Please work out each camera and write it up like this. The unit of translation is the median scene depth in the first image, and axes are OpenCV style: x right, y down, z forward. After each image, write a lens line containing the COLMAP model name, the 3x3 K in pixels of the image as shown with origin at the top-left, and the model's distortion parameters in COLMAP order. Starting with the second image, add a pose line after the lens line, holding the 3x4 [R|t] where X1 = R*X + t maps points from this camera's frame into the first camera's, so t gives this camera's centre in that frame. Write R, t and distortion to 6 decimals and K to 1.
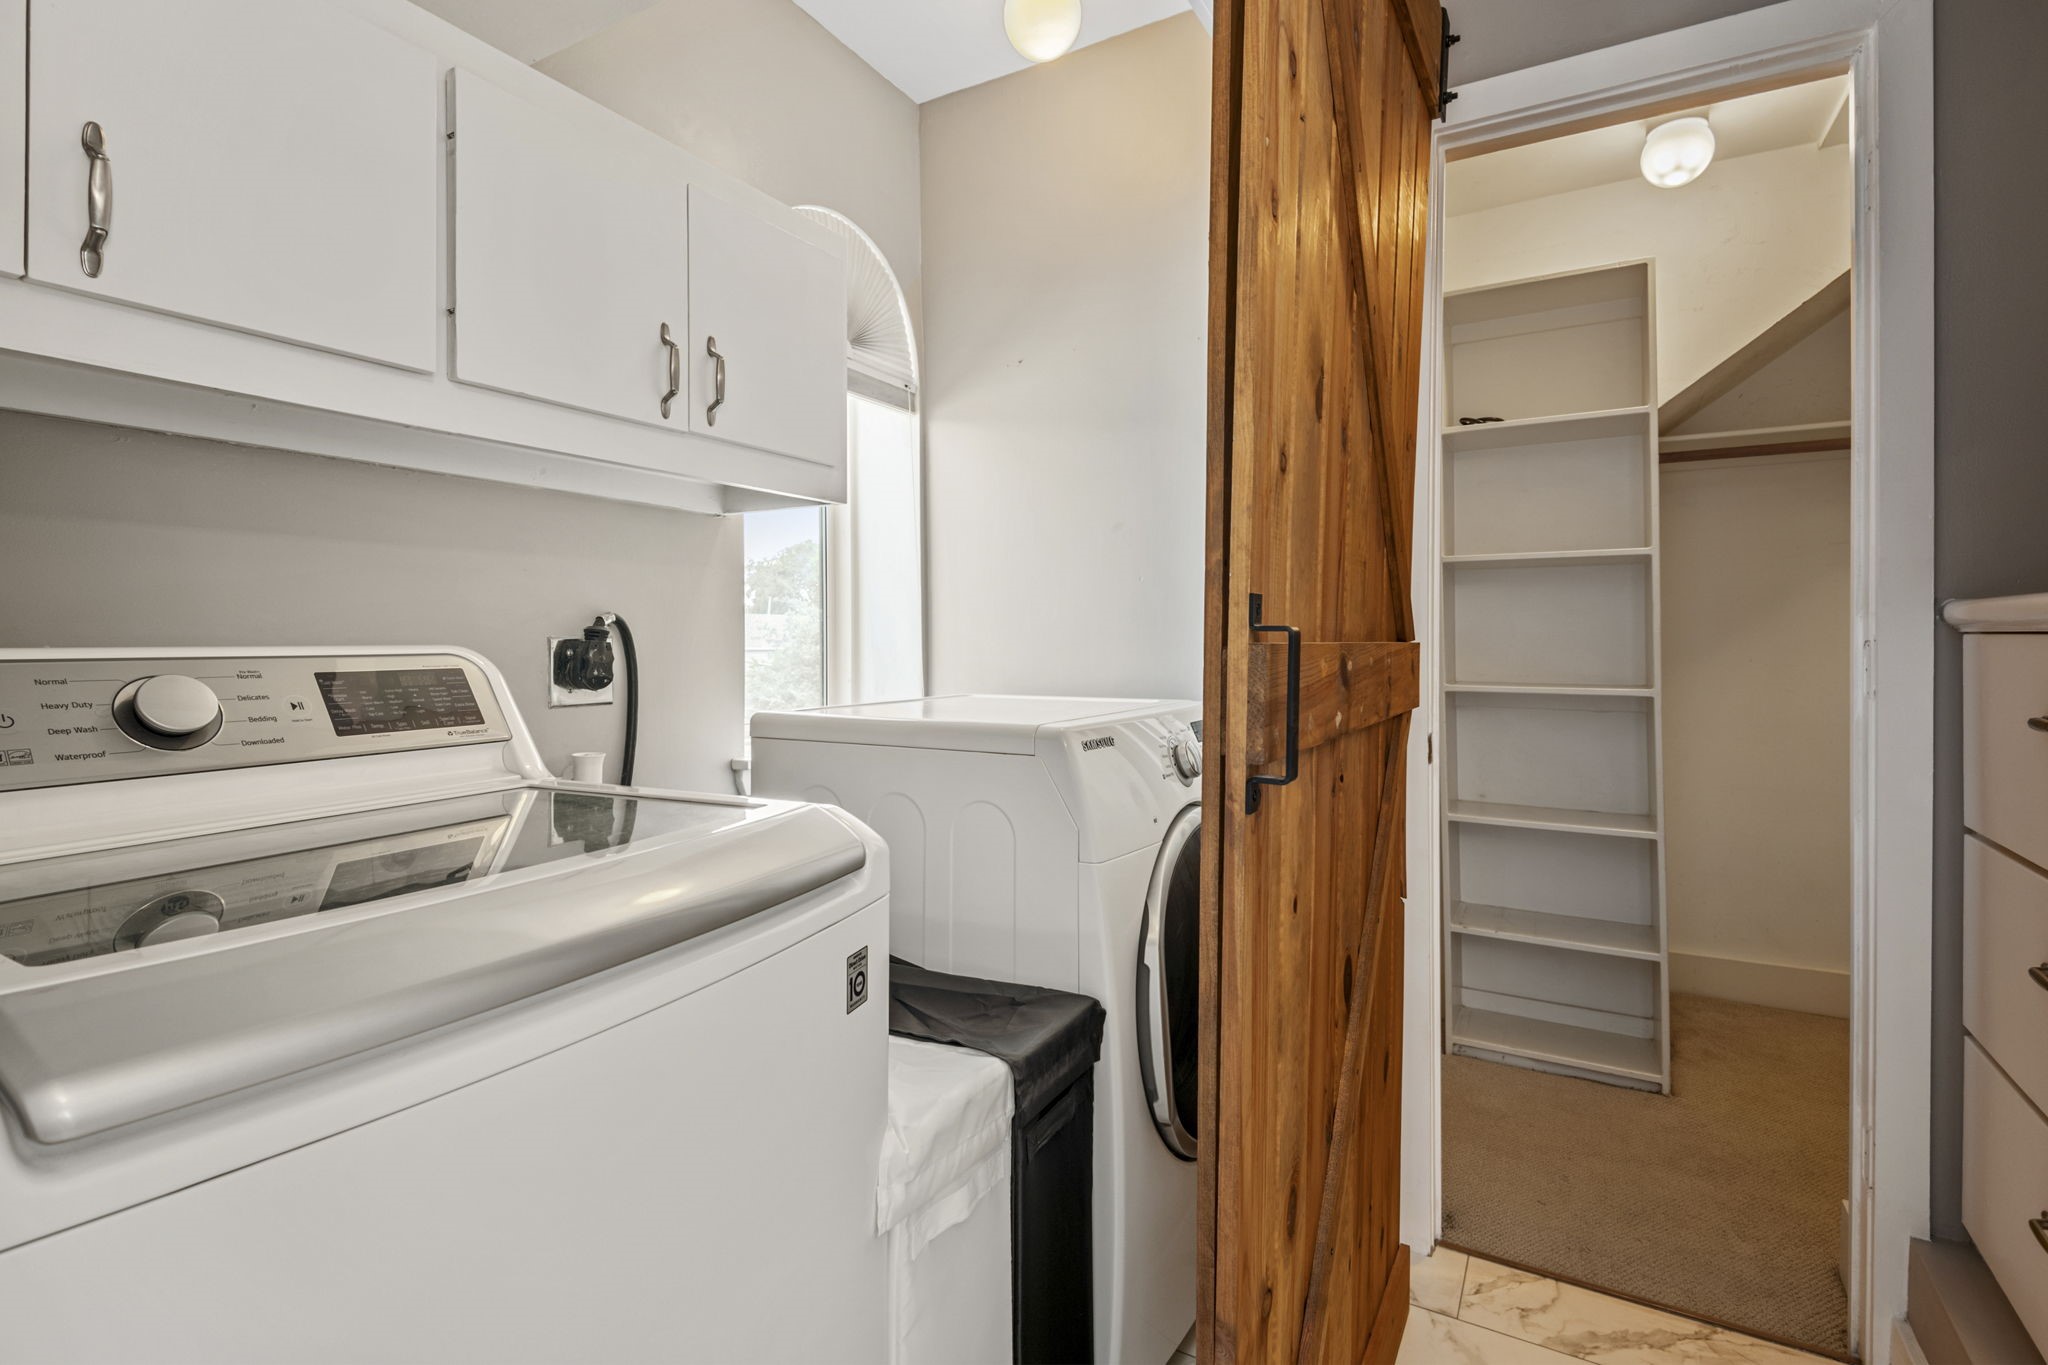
lens RADIAL K [[961.4, 0, 1021.5], [0, 961.4, 672.9], [0, 0, 1]] dist [0.031660, -0.024469]
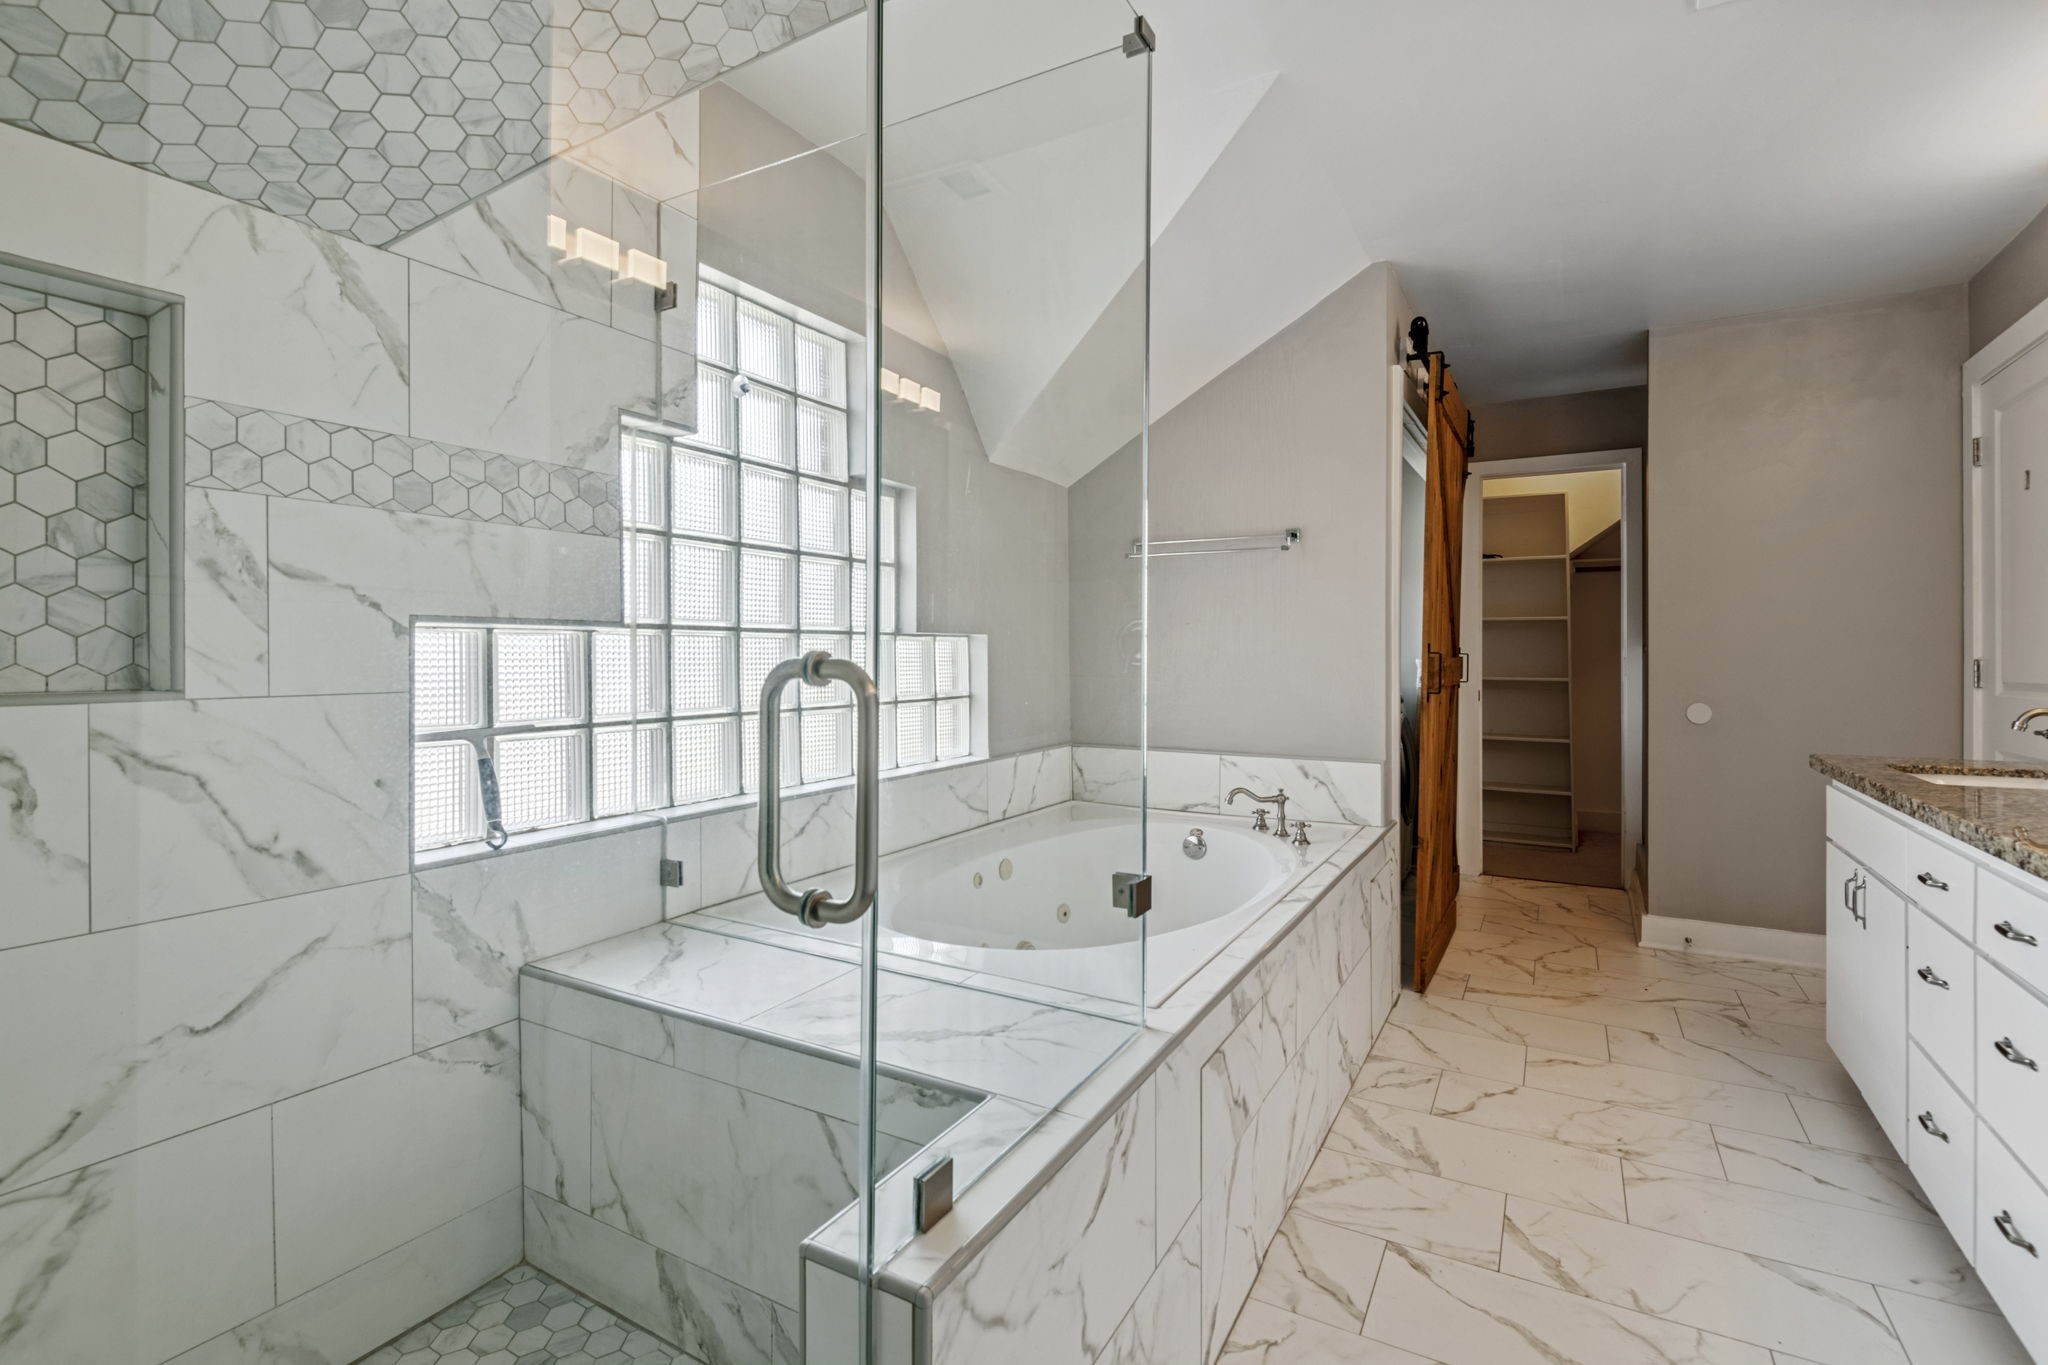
lens RADIAL K [[895.3, 0, 1022.9], [0, 895.3, 657.9], [0, 0, 1]] dist [0.022051, -0.018941]
pose [[0.999862, 0.009923, 0.013349, -0.678675], [-0.009662, 0.999765, -0.019424, 0.028629], [-0.013539, 0.019292, 0.999722, -1.131370]]
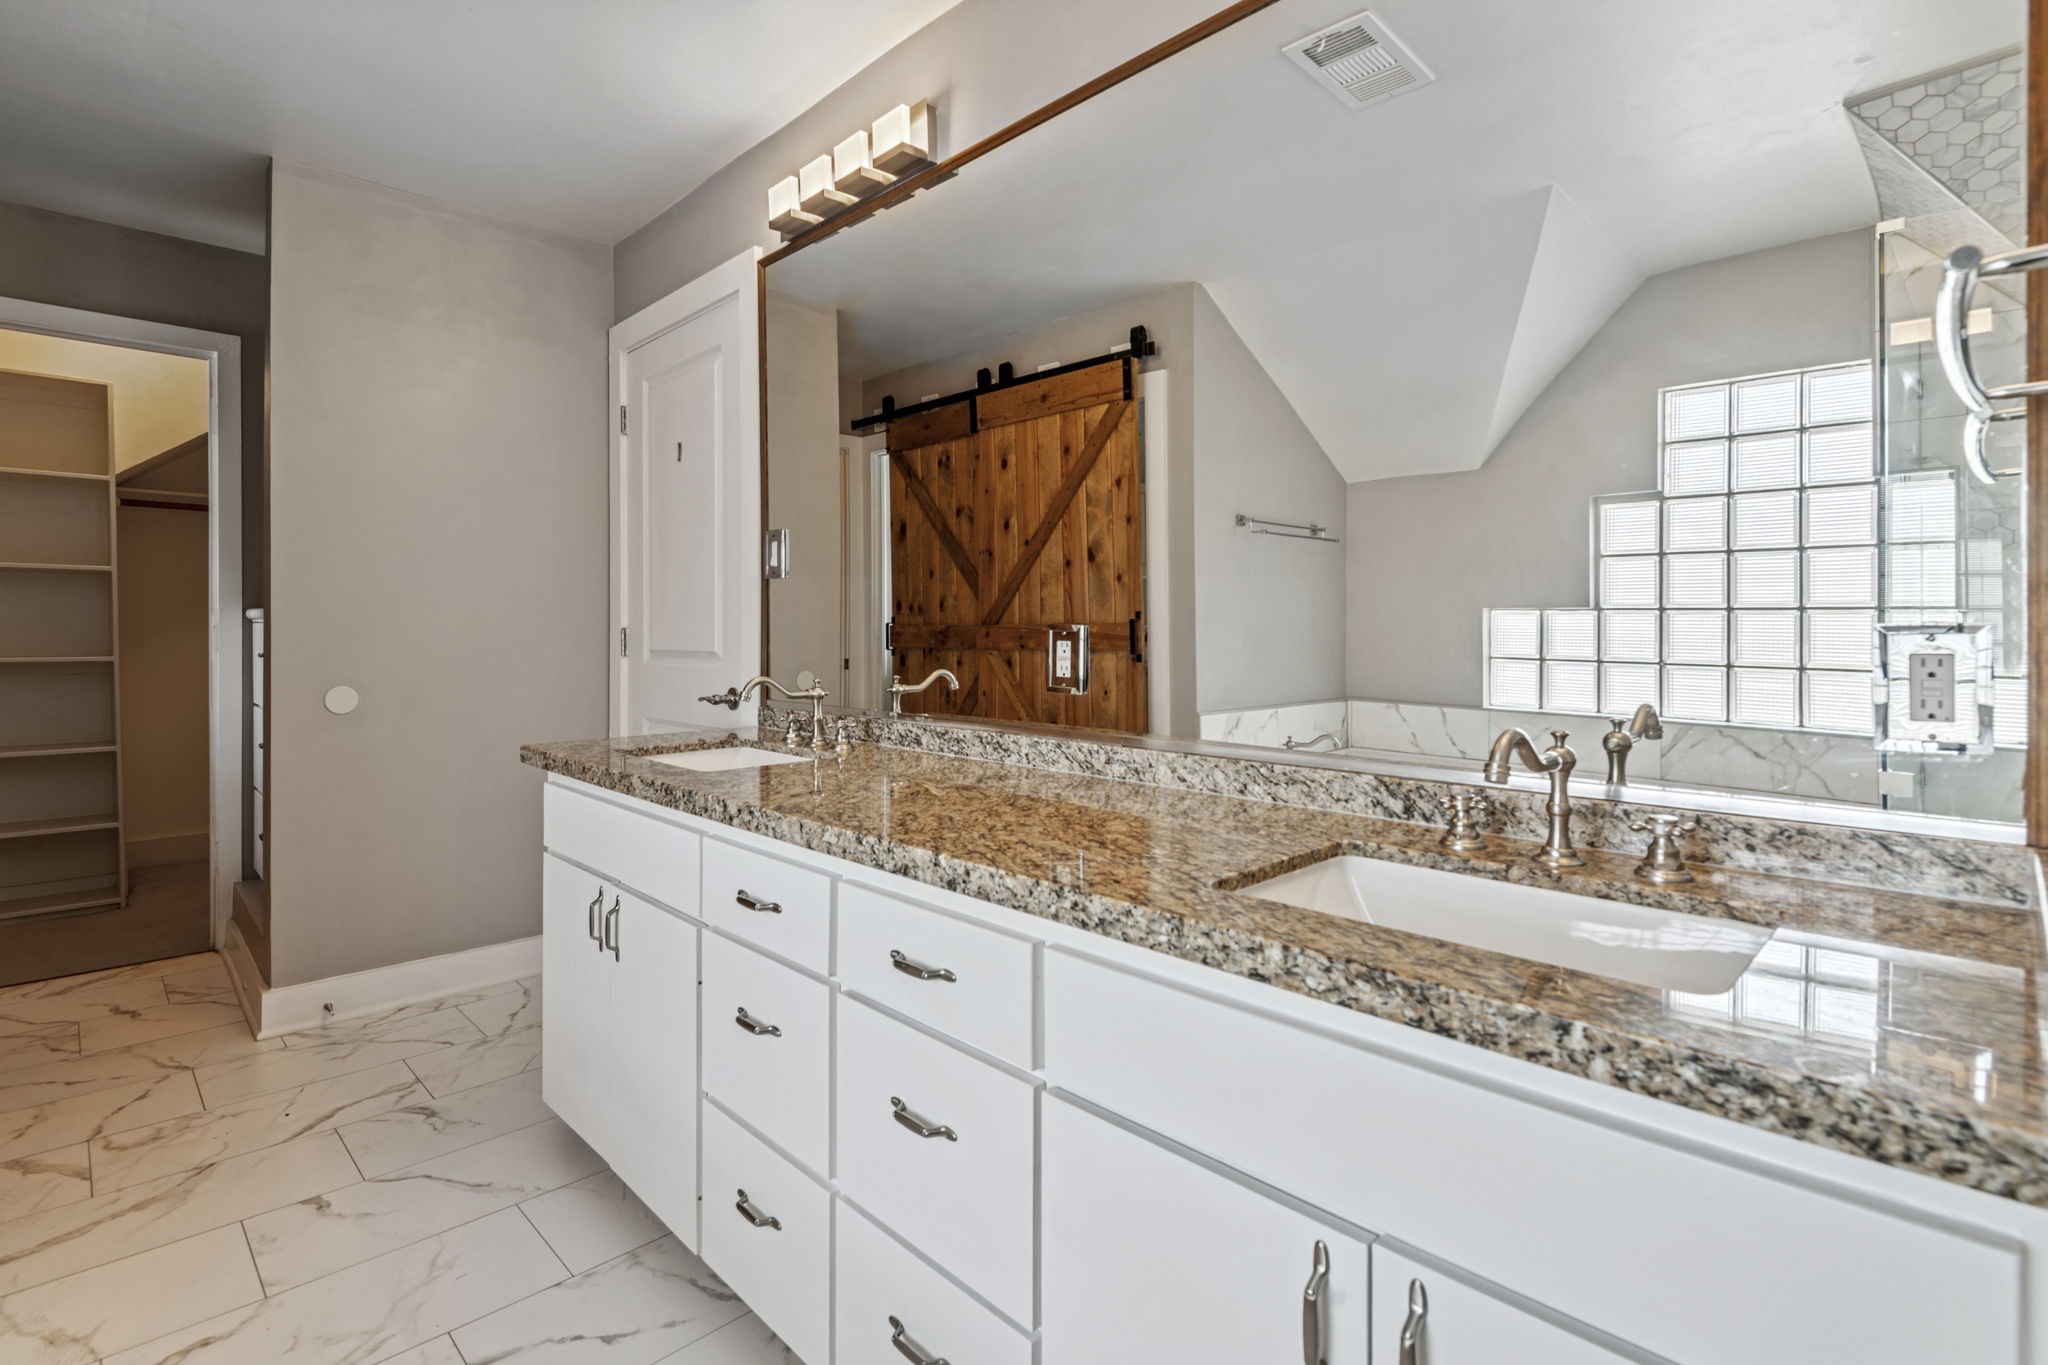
lens RADIAL K [[968.2, 0, 1023.5], [0, 968.2, 632.7], [0, 0, 1]] dist [0.027095, -0.016924]
pose [[0.242282, 0.007688, 0.970175, -0.541876], [0.015743, 0.999806, -0.011855, 0.025945], [-0.970078, 0.018146, 0.242114, -0.833317]]
